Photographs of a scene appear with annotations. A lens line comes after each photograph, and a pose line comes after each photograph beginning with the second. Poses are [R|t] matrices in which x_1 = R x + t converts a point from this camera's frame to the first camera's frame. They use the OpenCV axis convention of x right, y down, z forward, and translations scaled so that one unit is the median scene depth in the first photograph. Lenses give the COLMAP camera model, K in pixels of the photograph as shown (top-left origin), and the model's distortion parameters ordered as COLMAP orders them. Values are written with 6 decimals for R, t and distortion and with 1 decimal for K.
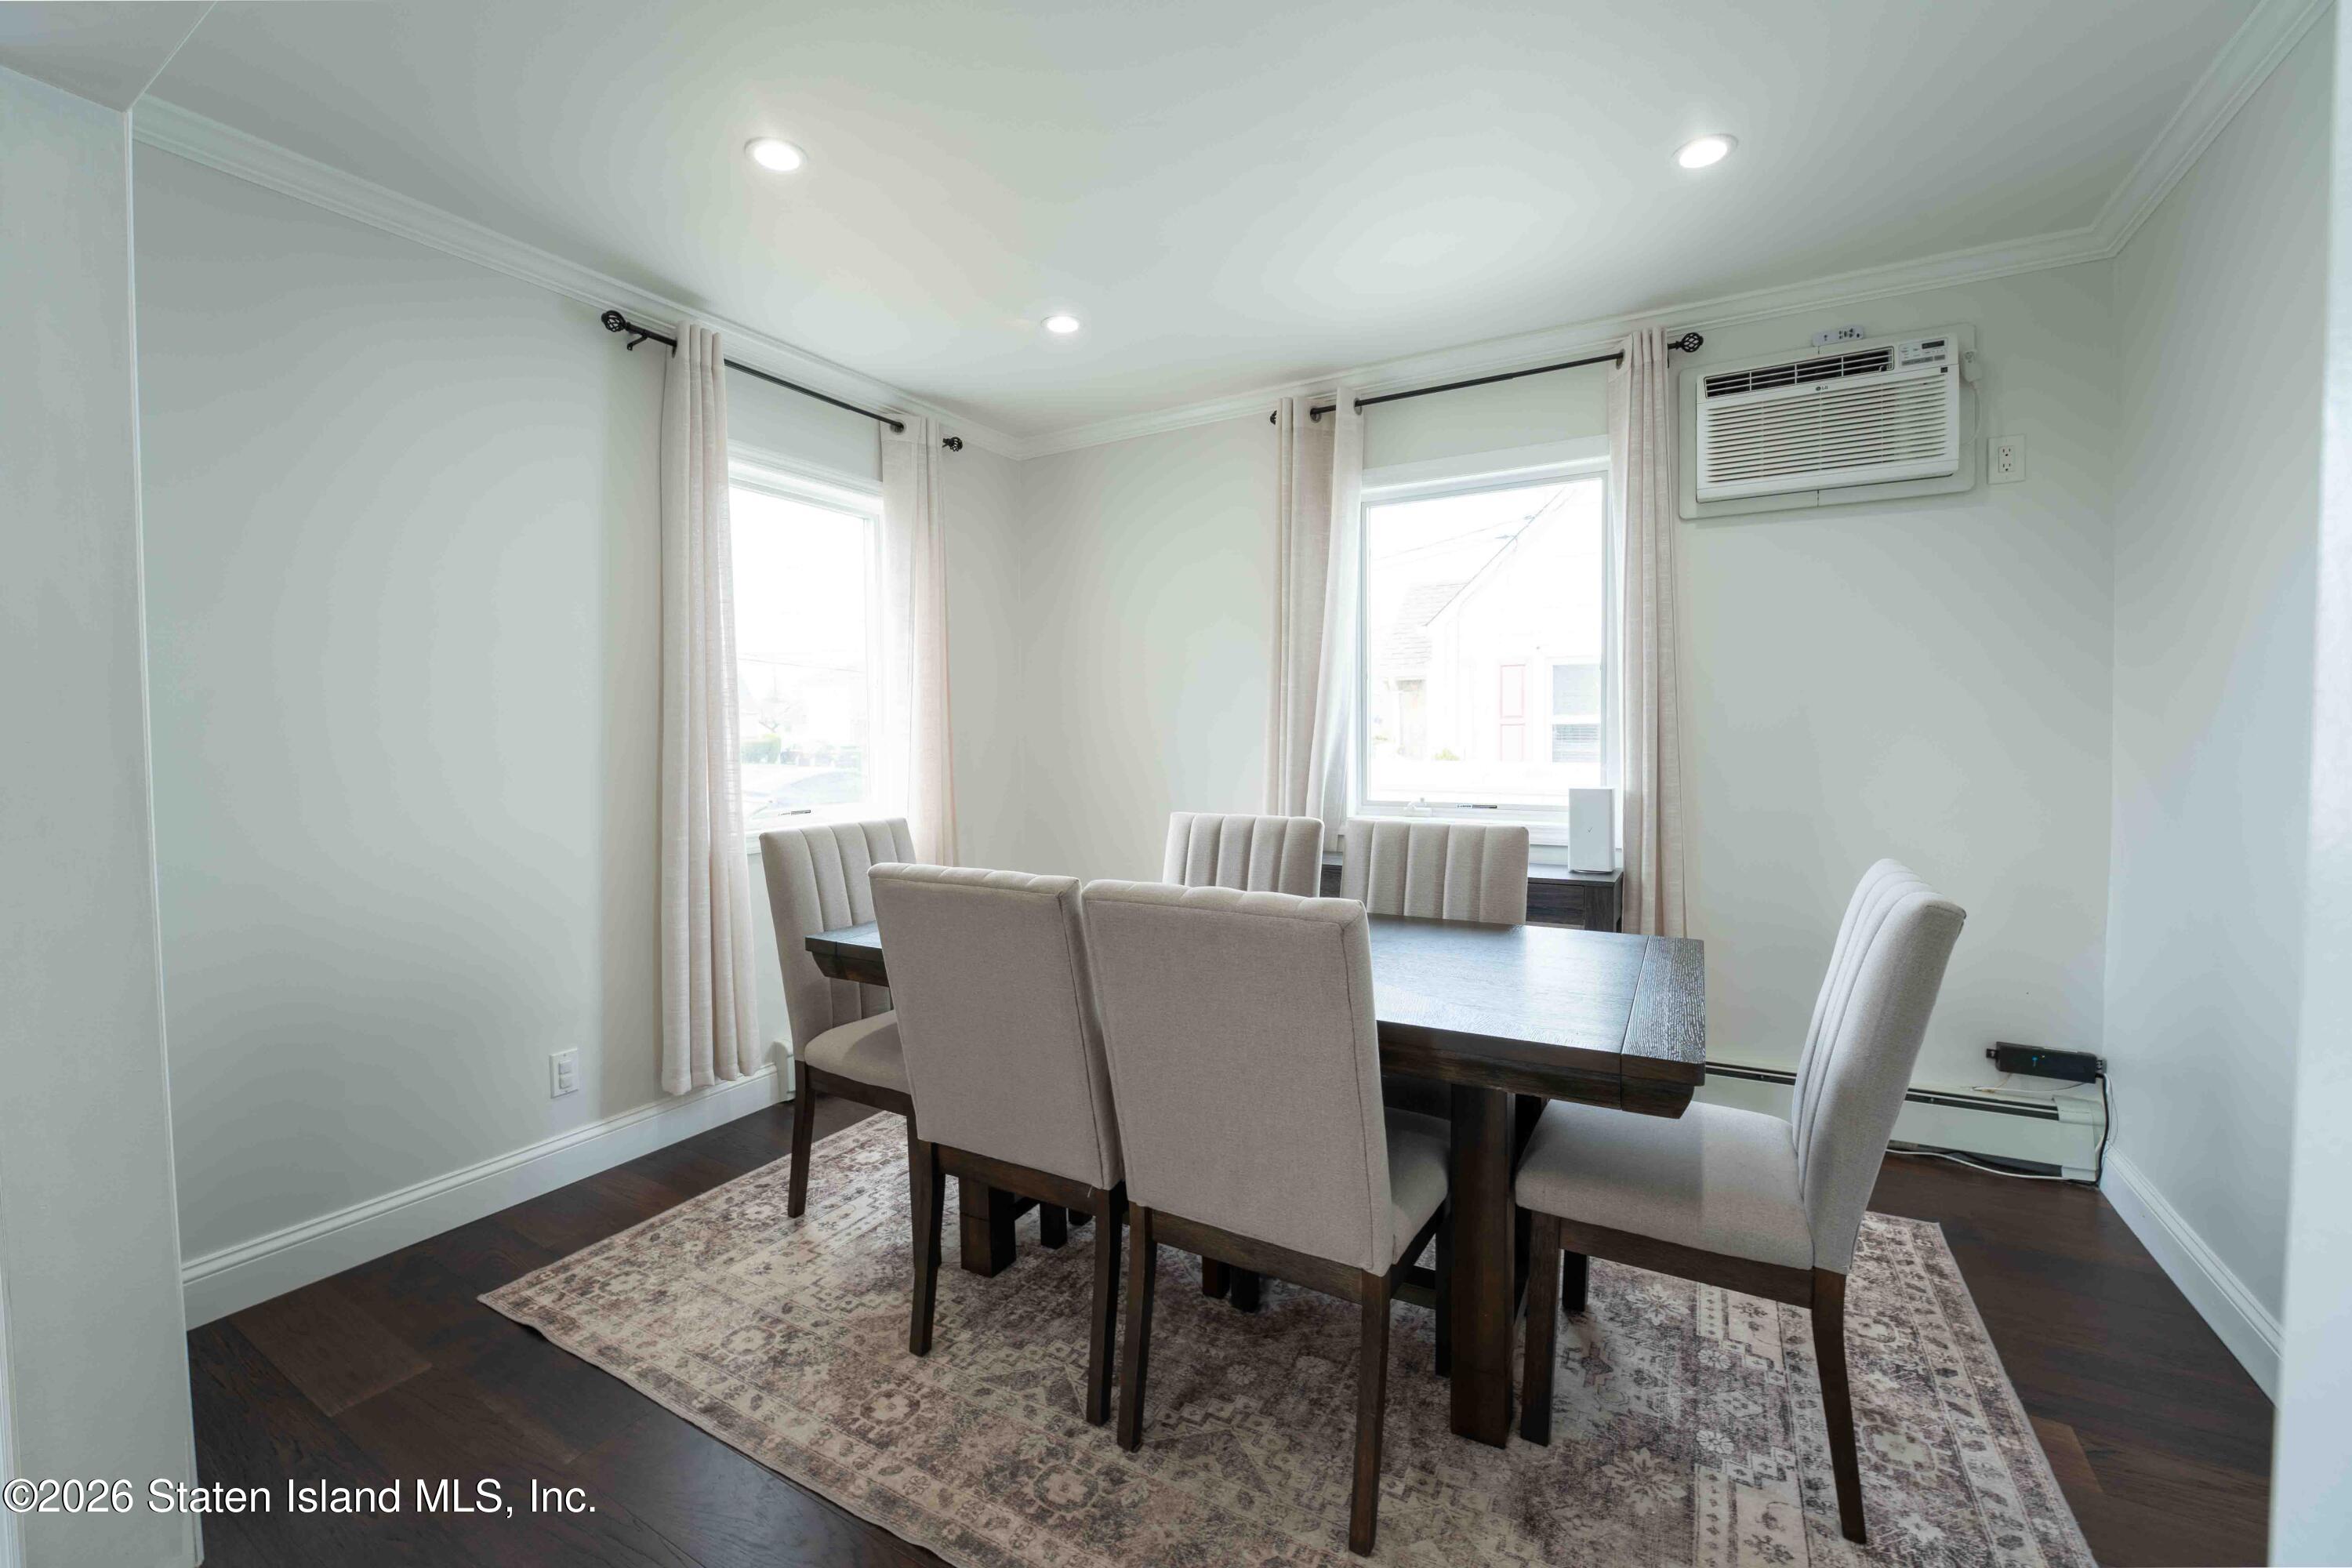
lens RADIAL K [[953.2, 0, 1163.8], [0, 953.2, 770.7], [0, 0, 1]] dist [-0.026543, -0.000530]
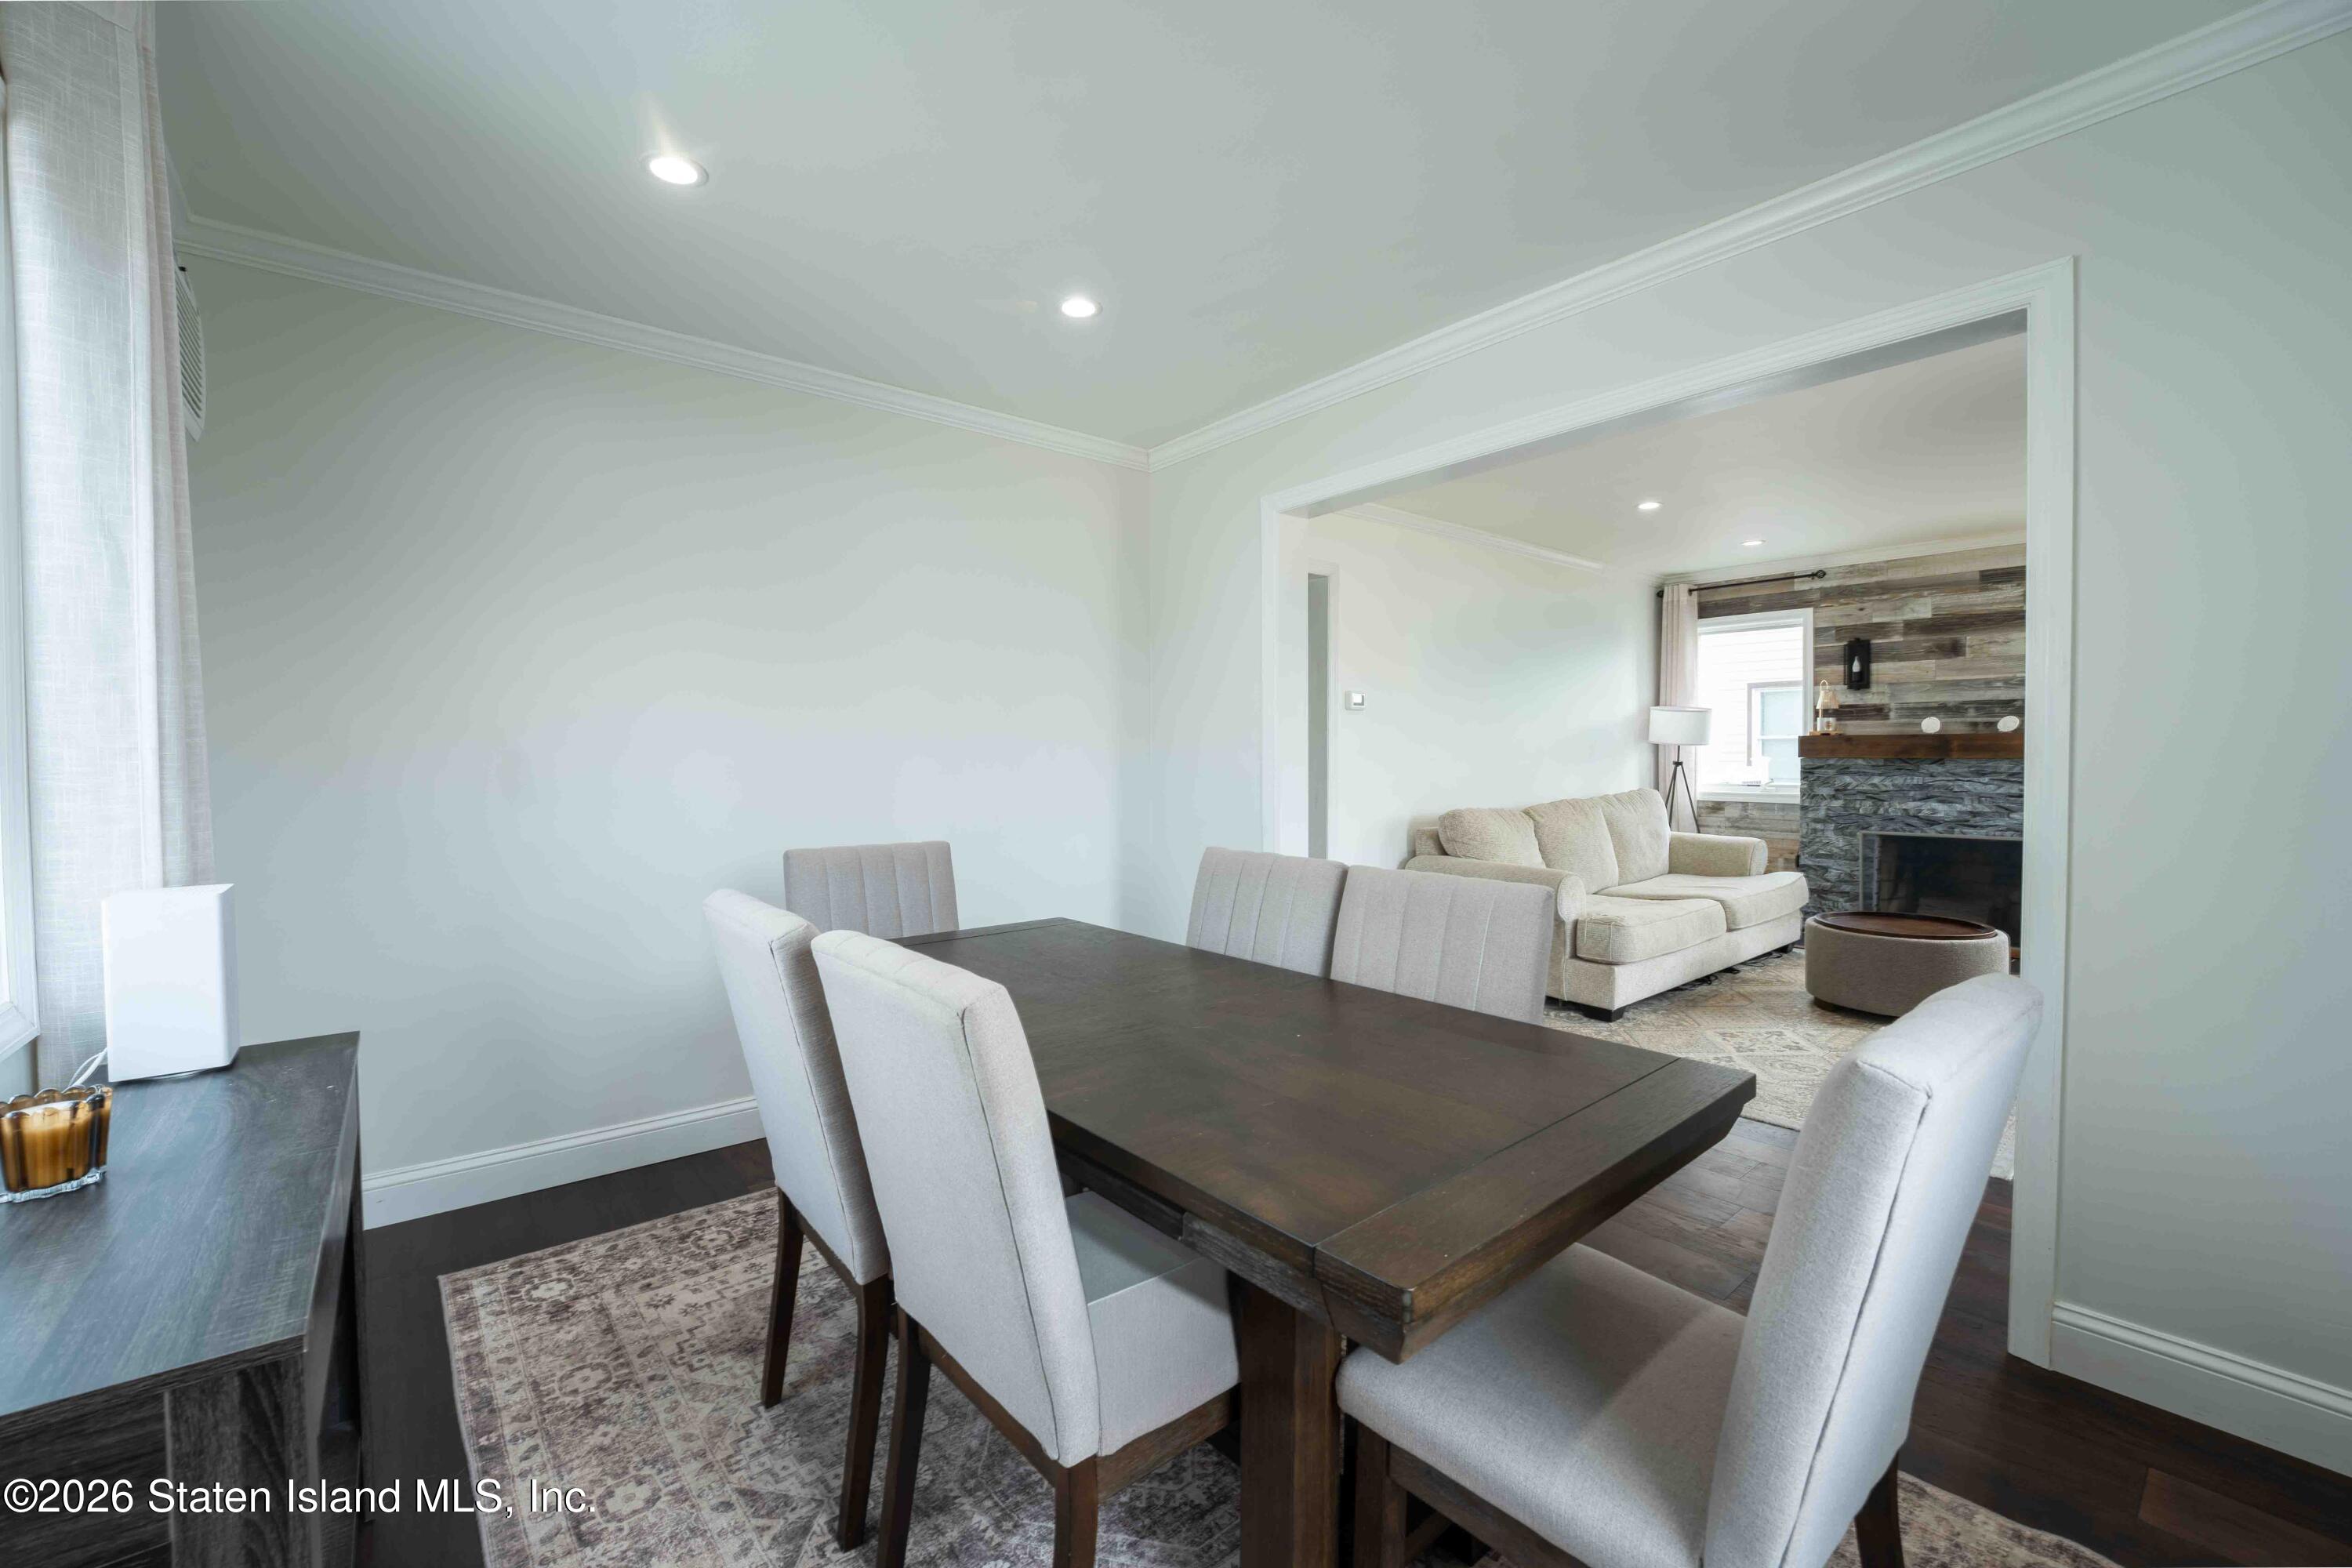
lens RADIAL K [[953.2, 0, 1163.8], [0, 953.2, 770.7], [0, 0, 1]] dist [-0.026543, -0.000530]
pose [[-0.936725, 0.008406, 0.349964, -0.182698], [0.028496, 0.998225, 0.052296, -0.055879], [-0.348904, 0.058960, -0.935302, 1.385198]]
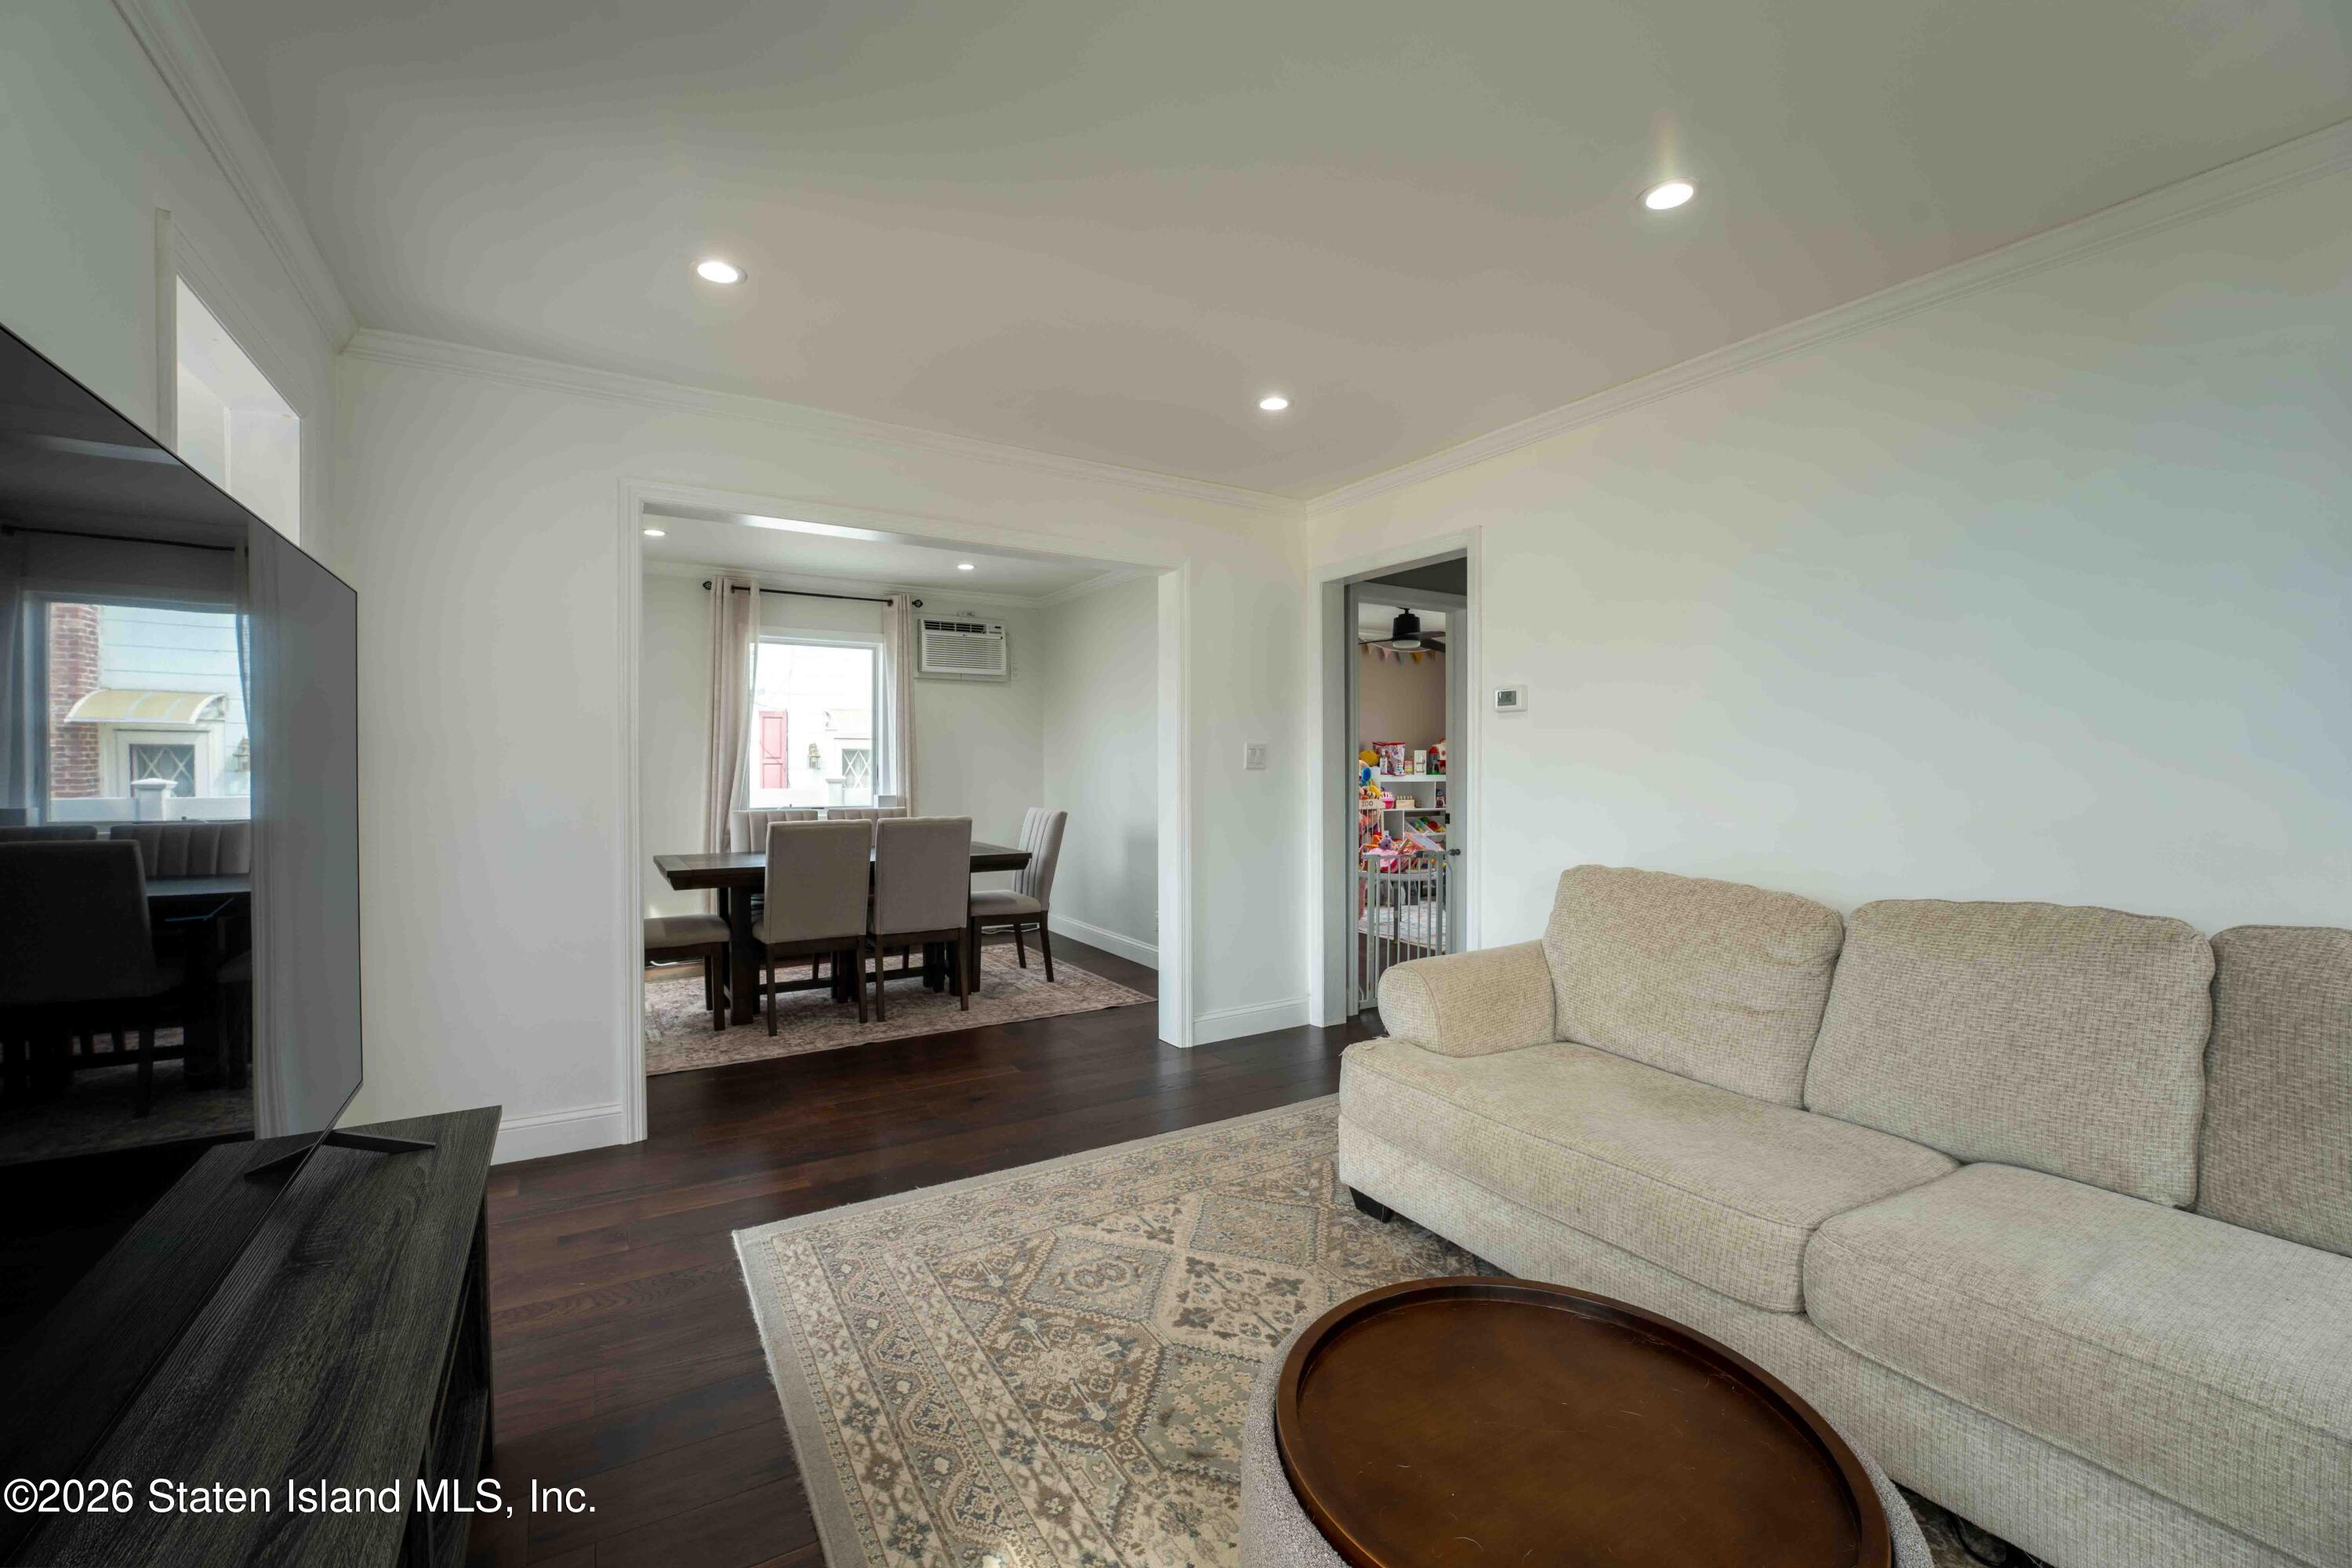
lens RADIAL K [[953.2, 0, 1163.8], [0, 953.2, 770.7], [0, 0, 1]] dist [-0.026543, -0.000530]
pose [[0.472548, 0.005477, 0.881288, -1.312582], [0.029839, 0.999308, -0.022210, 0.033753], [-0.880800, 0.036792, 0.472057, -0.682431]]
